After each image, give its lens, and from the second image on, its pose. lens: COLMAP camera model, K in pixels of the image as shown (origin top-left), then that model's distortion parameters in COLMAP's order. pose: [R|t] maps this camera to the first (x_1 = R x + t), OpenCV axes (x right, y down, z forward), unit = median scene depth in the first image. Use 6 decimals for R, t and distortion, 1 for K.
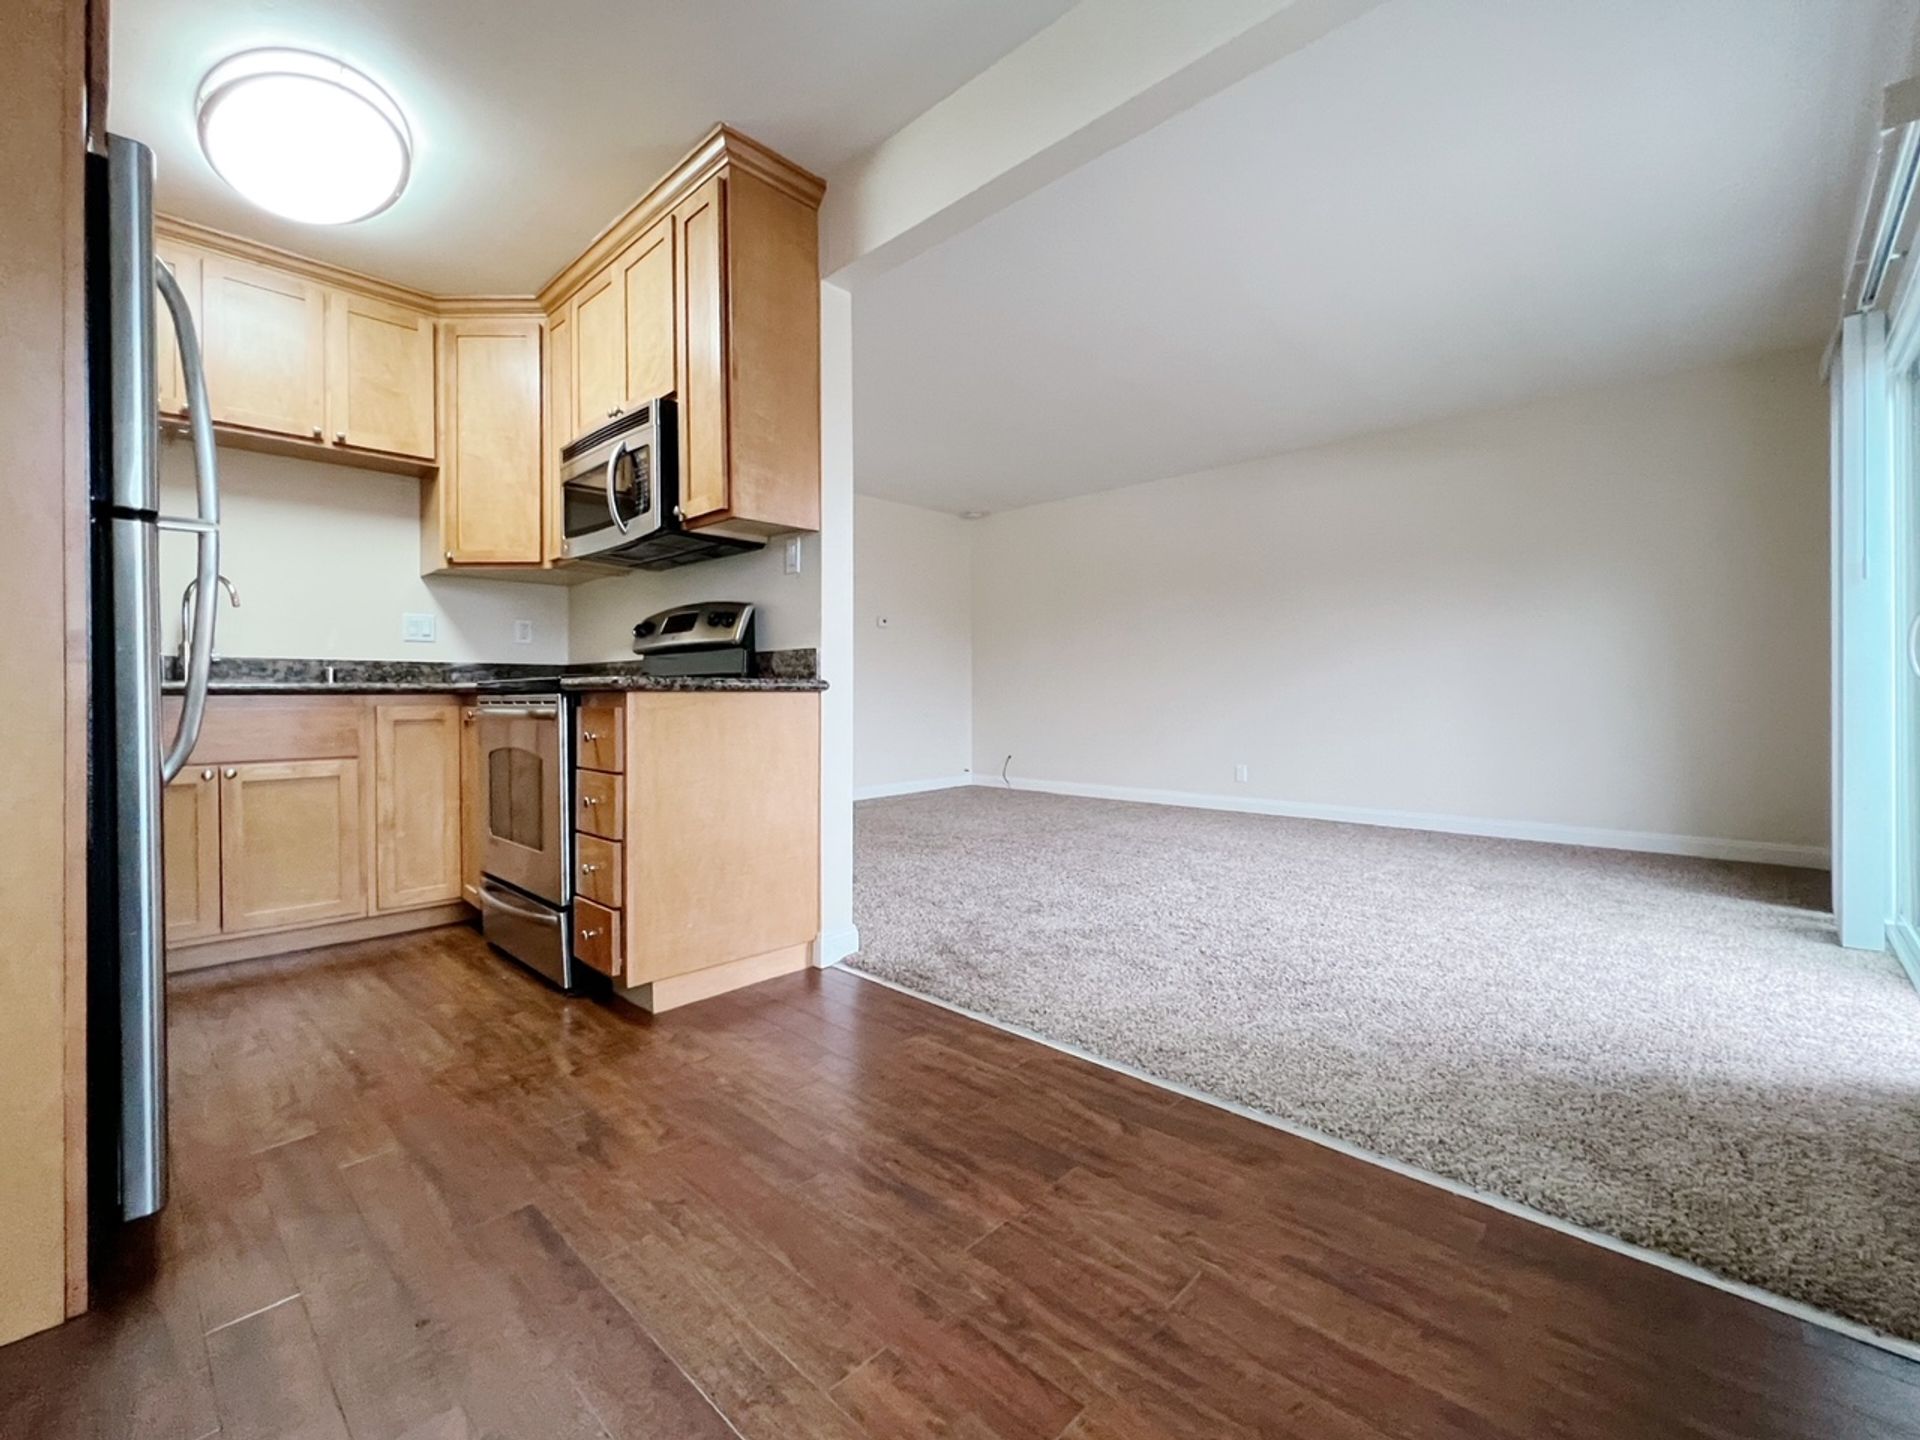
lens RADIAL K [[796.6, 0, 944.1], [0, 796.6, 711.2], [0, 0, 1]] dist [-0.004805, 0.001291]
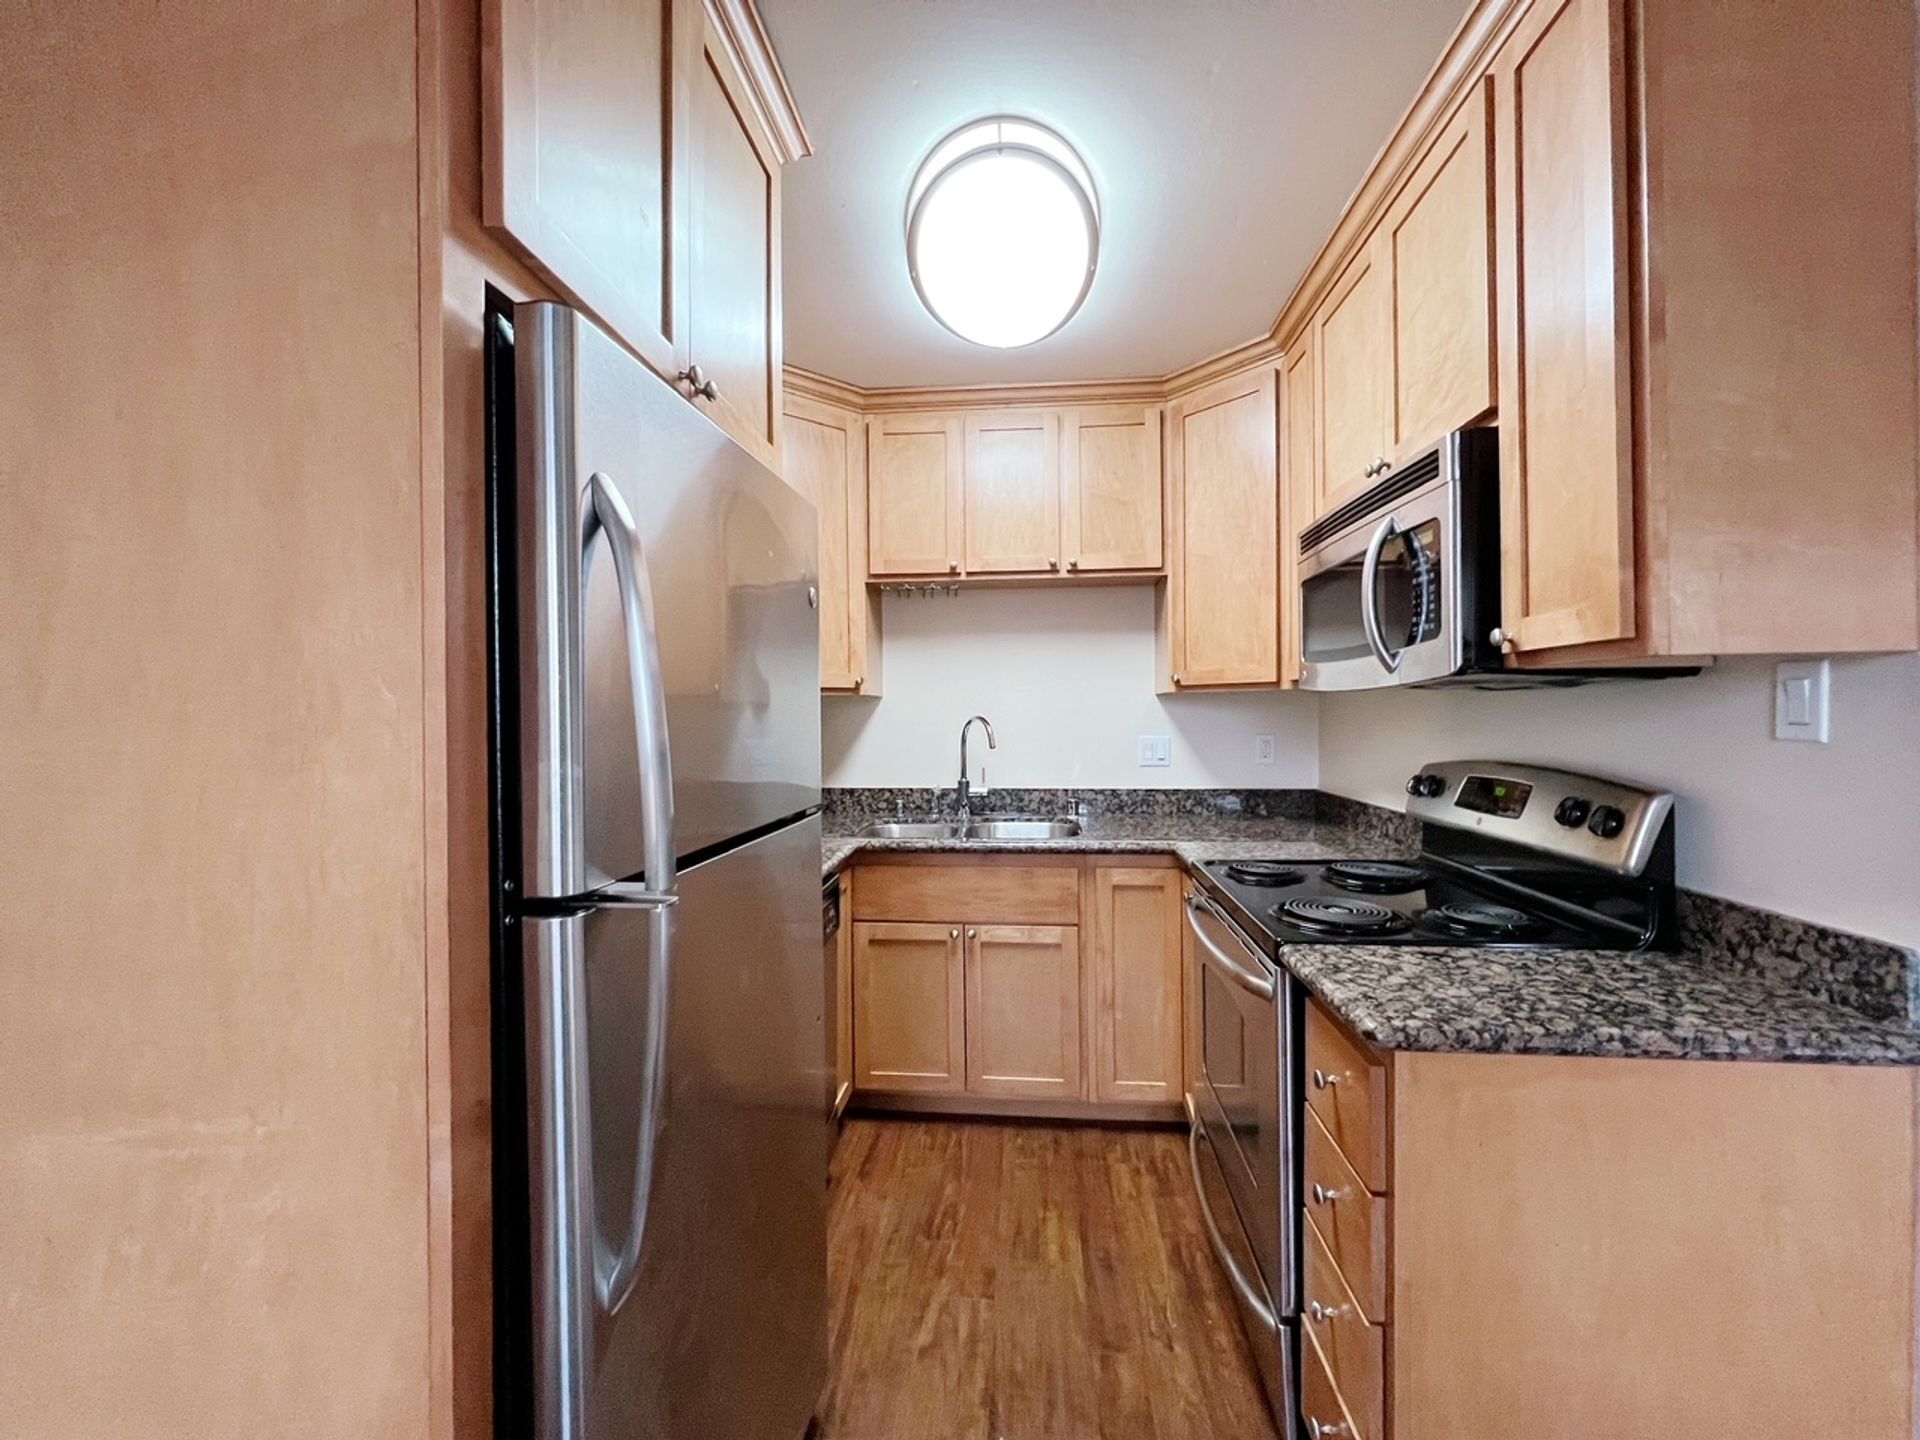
lens RADIAL K [[796.6, 0, 974.5], [0, 796.6, 726.6], [0, 0, 1]] dist [-0.004805, 0.001291]
pose [[0.645939, -0.004355, -0.763377, -0.136136], [-0.007742, 0.999895, -0.012256, -0.155437], [0.763350, 0.013827, 0.645837, 0.343307]]
